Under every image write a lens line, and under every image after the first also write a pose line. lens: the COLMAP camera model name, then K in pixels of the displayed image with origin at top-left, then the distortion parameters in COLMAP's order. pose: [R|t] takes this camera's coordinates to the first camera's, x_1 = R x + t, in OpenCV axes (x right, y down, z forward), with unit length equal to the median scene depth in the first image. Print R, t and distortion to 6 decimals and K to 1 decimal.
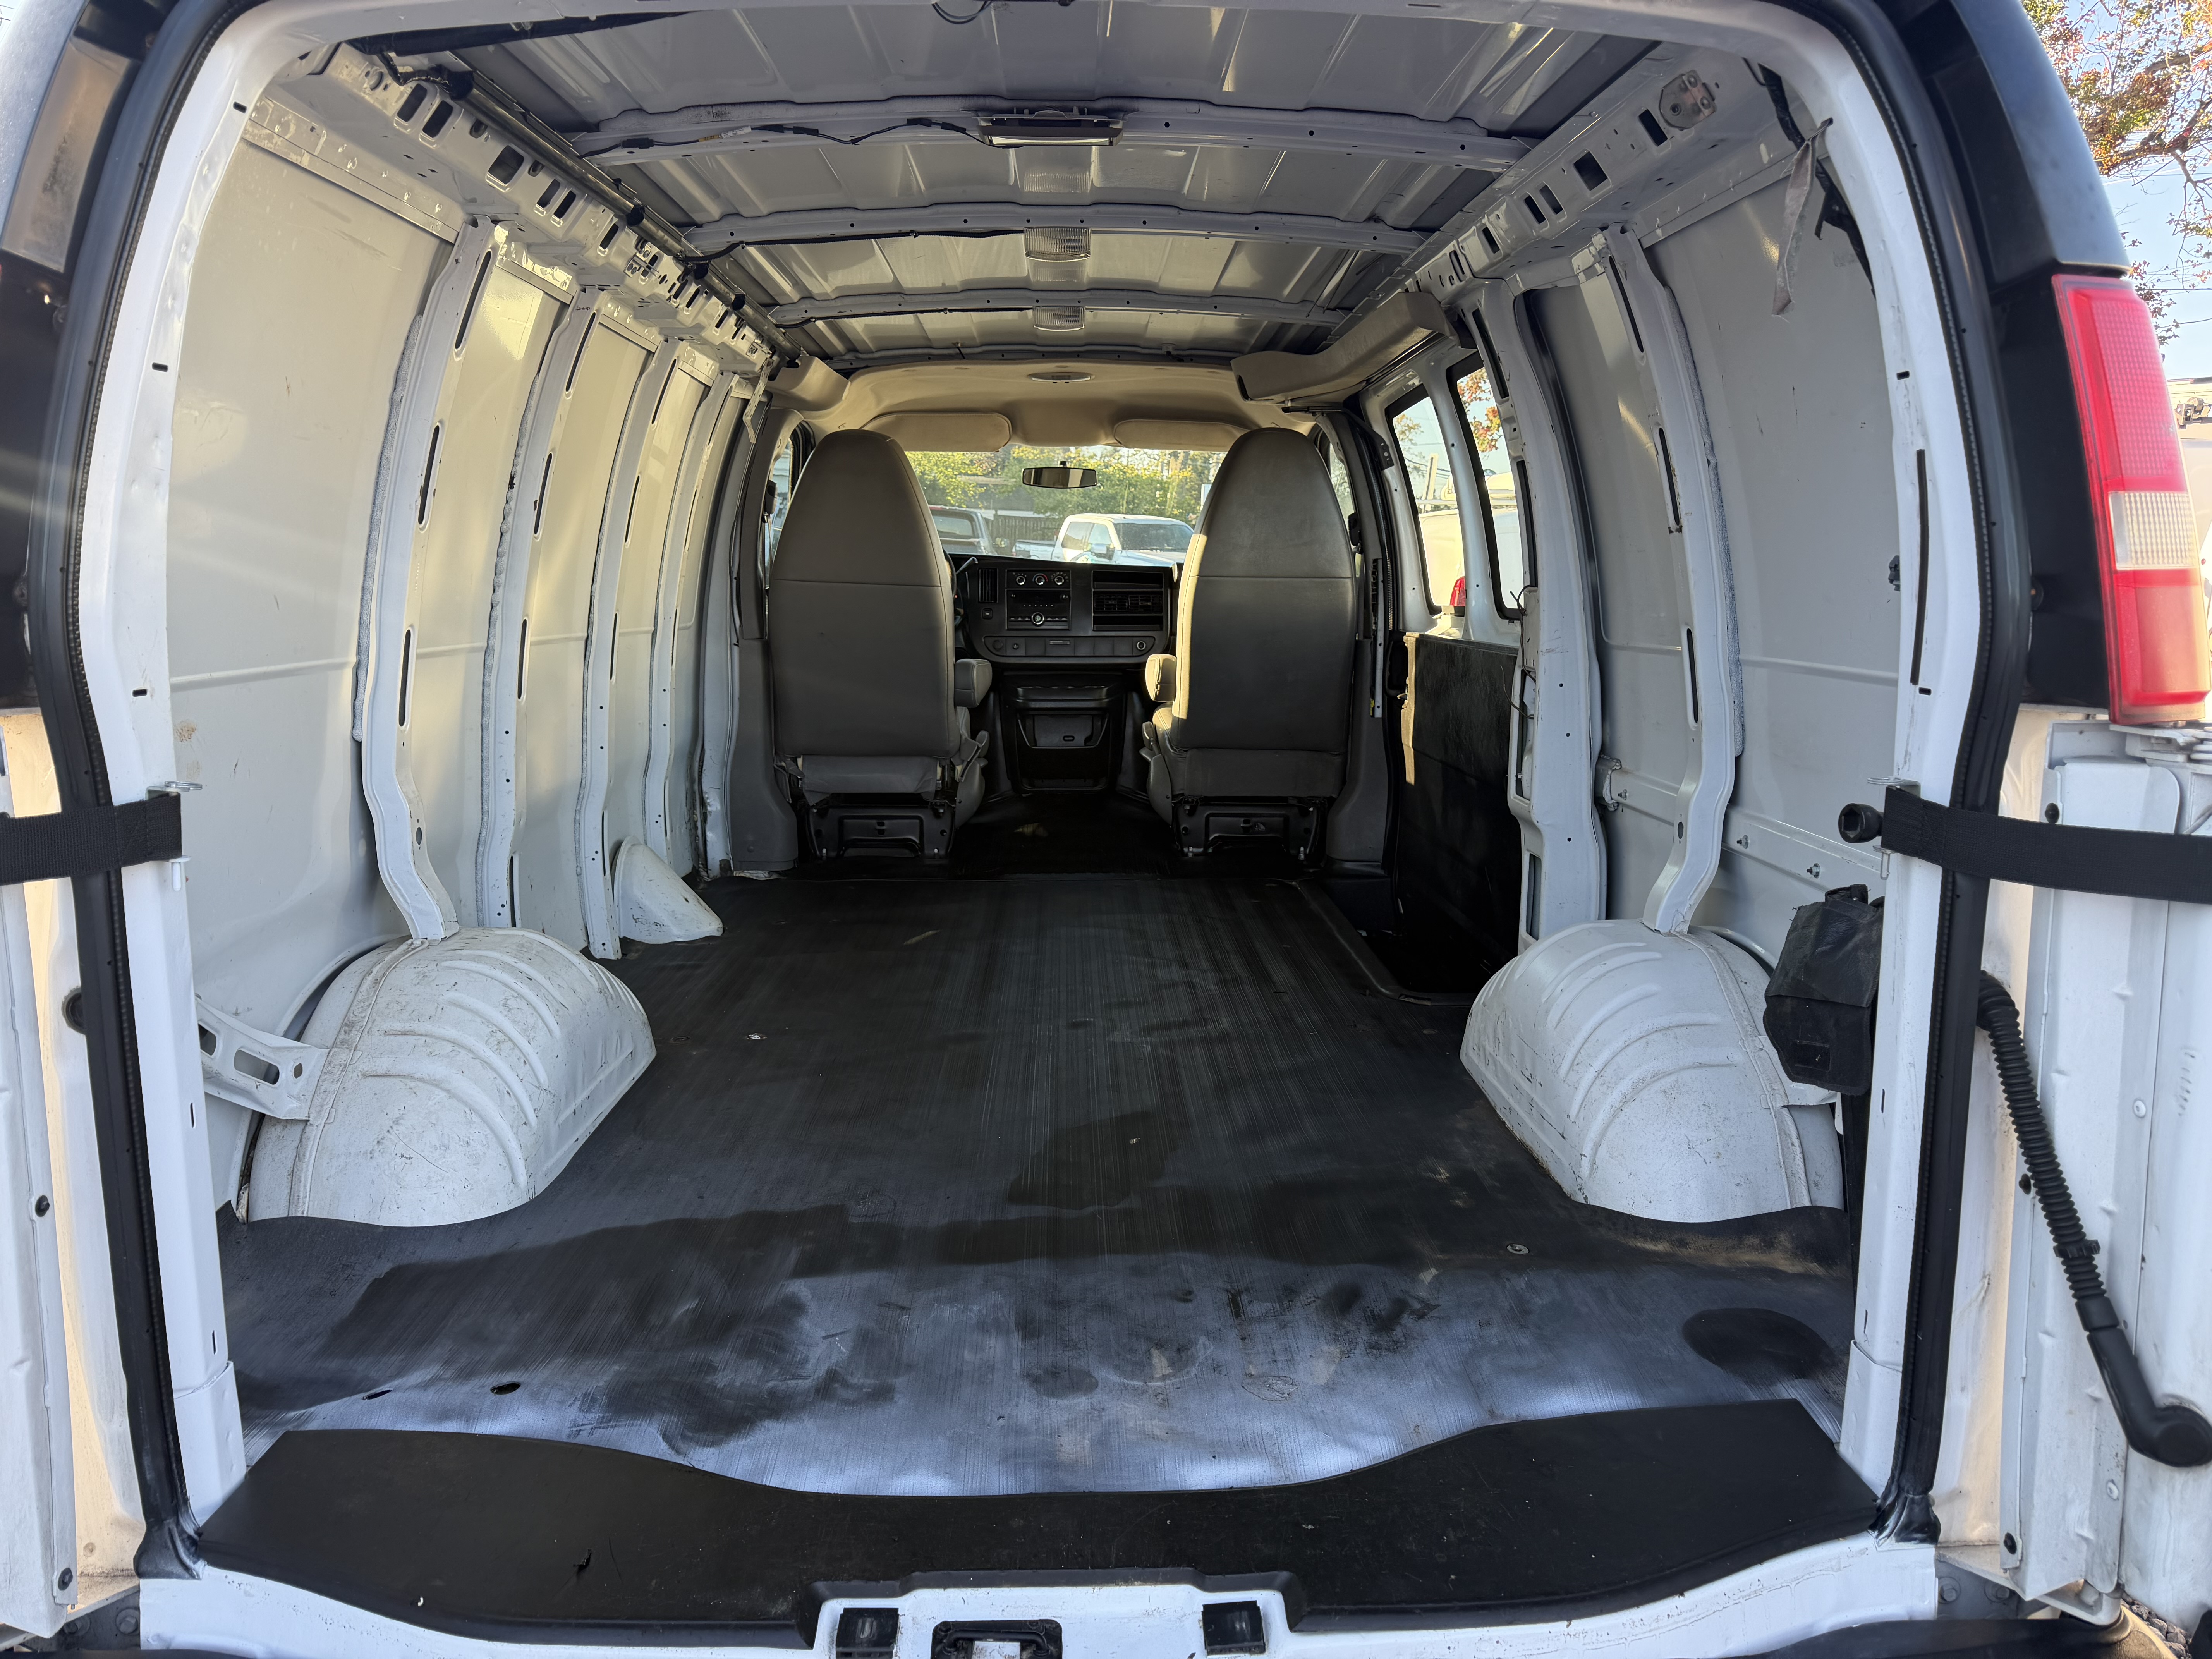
lens RADIAL K [[1669.5, 0, 1106.0], [0, 1669.5, 829.5], [0, 0, 1]] dist [0.001095, -0.000509]
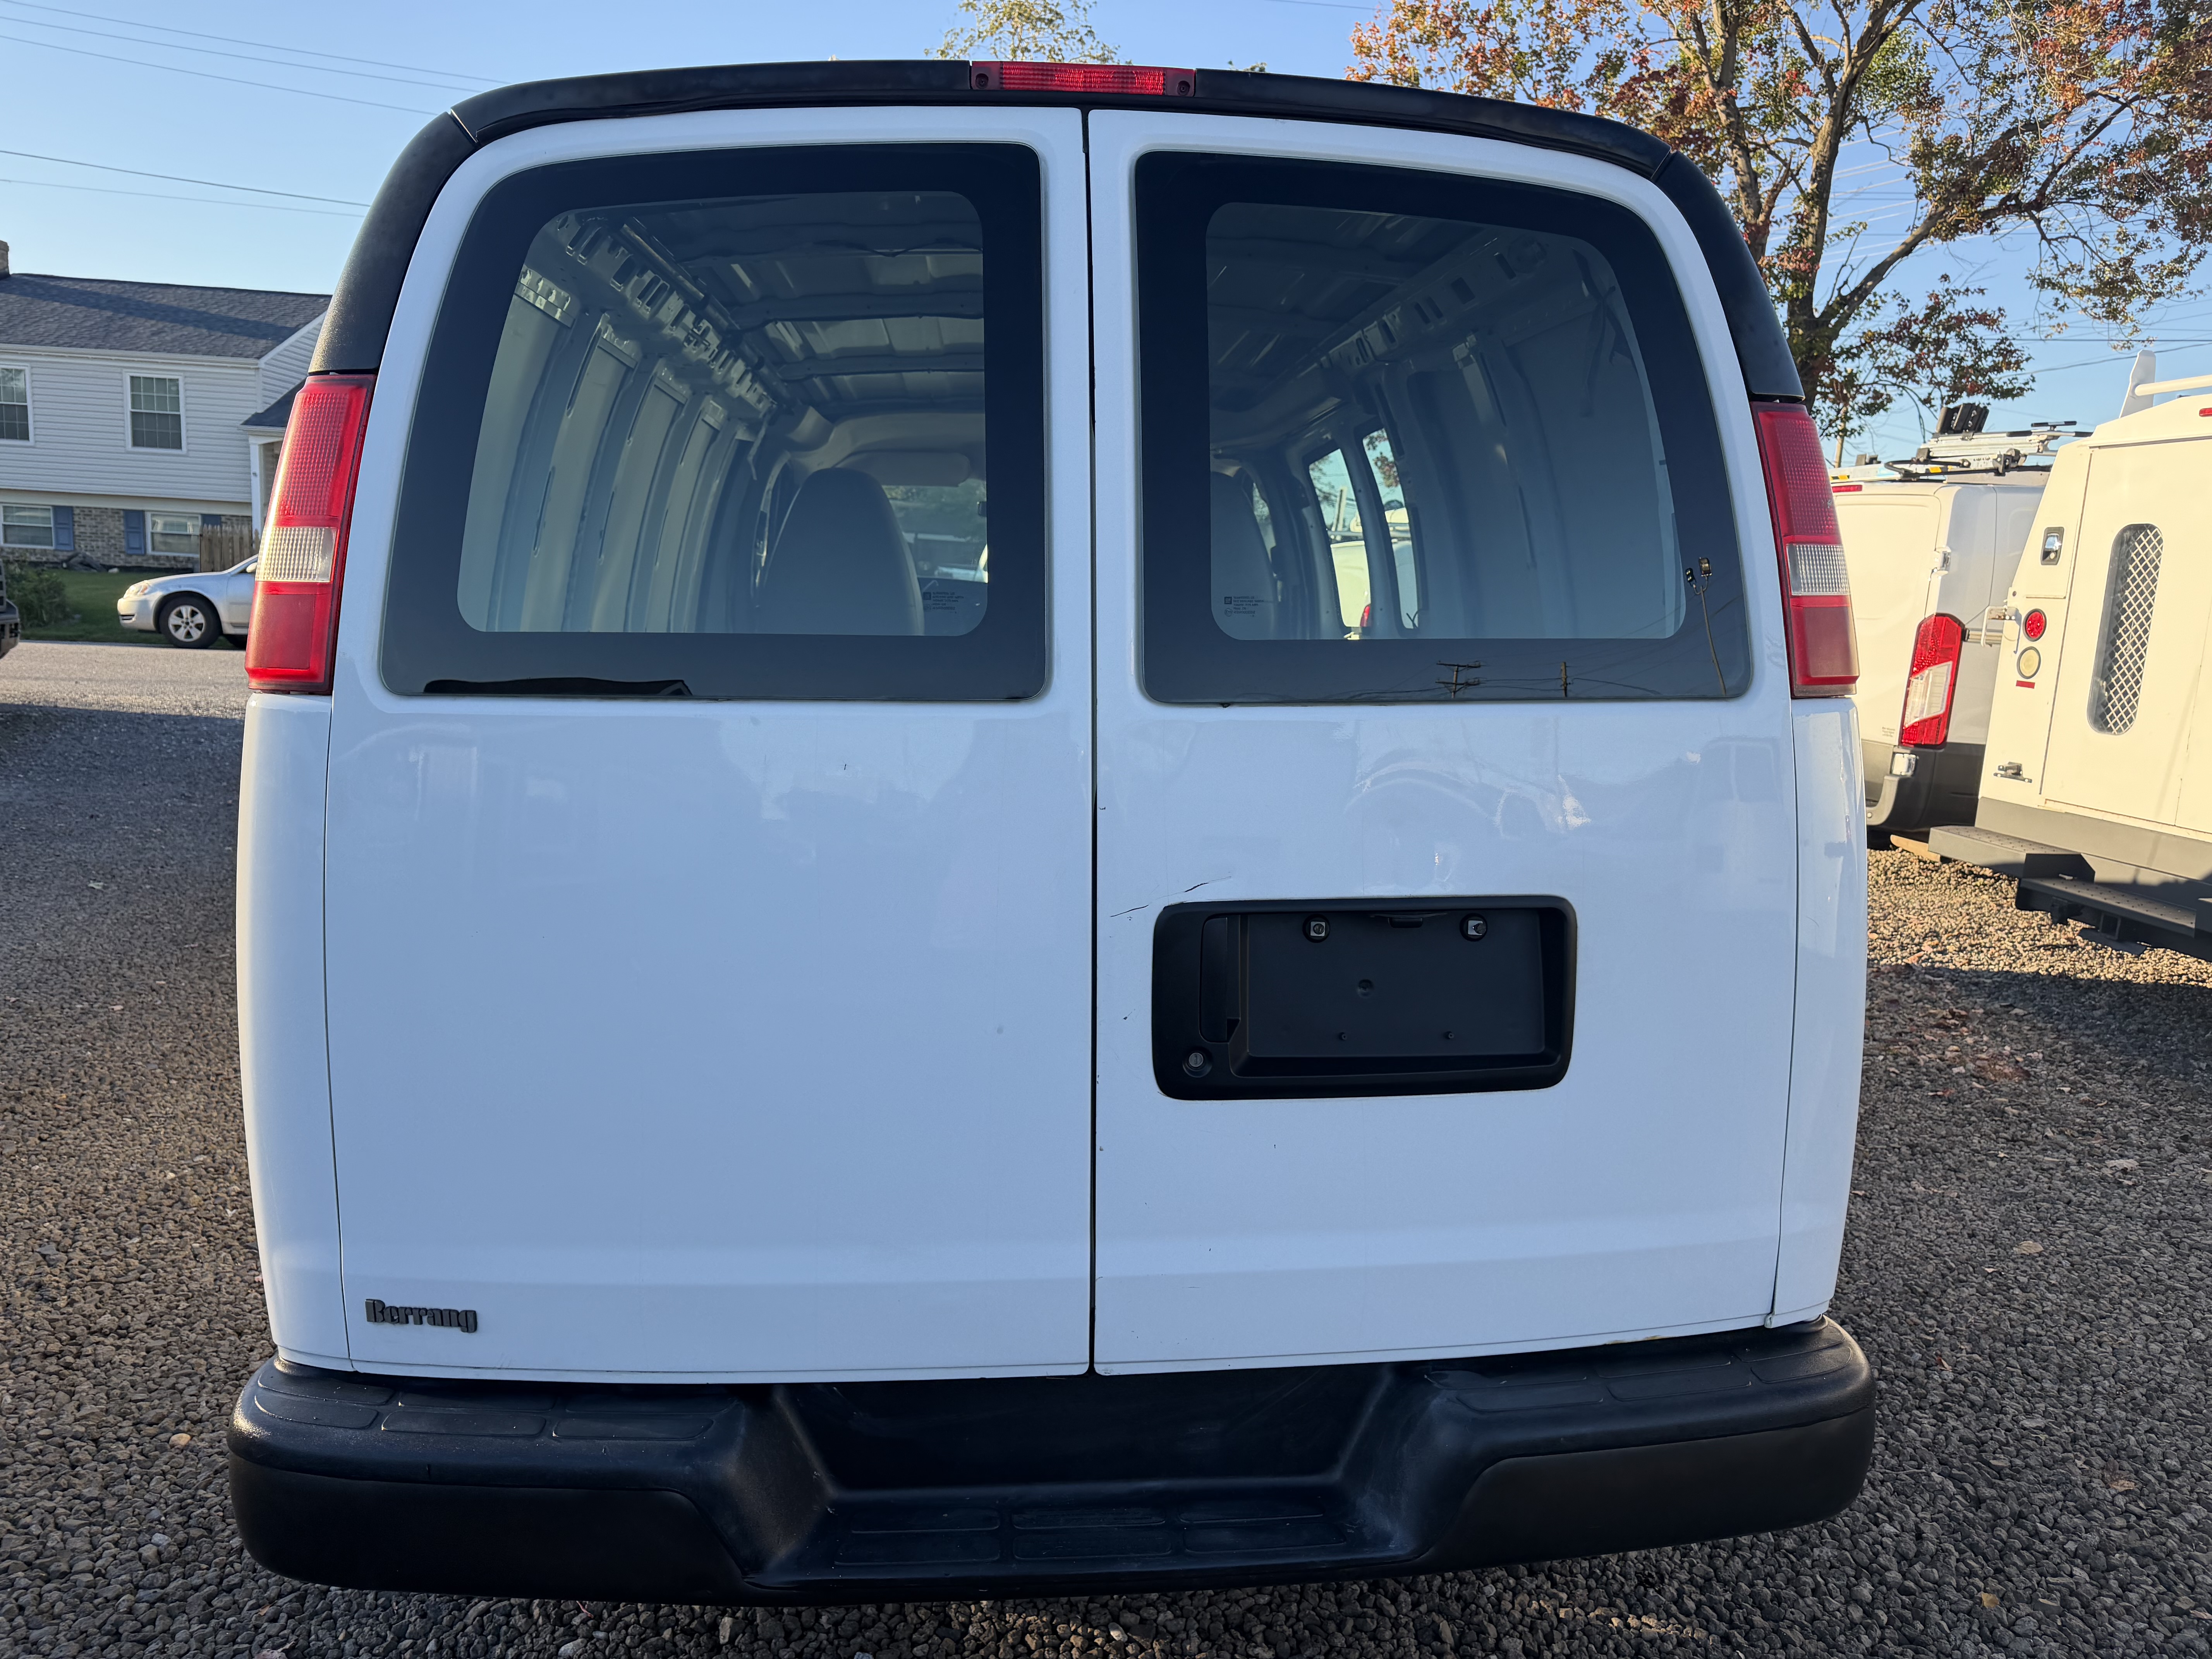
lens RADIAL K [[1669.5, 0, 1106.0], [0, 1669.5, 829.5], [0, 0, 1]] dist [0.001095, -0.000509]
pose [[0.998632, 0.001103, 0.052268, -0.030967], [-0.000358, 0.999898, -0.014261, 0.025237], [-0.052279, 0.014222, 0.998531, -0.156459]]
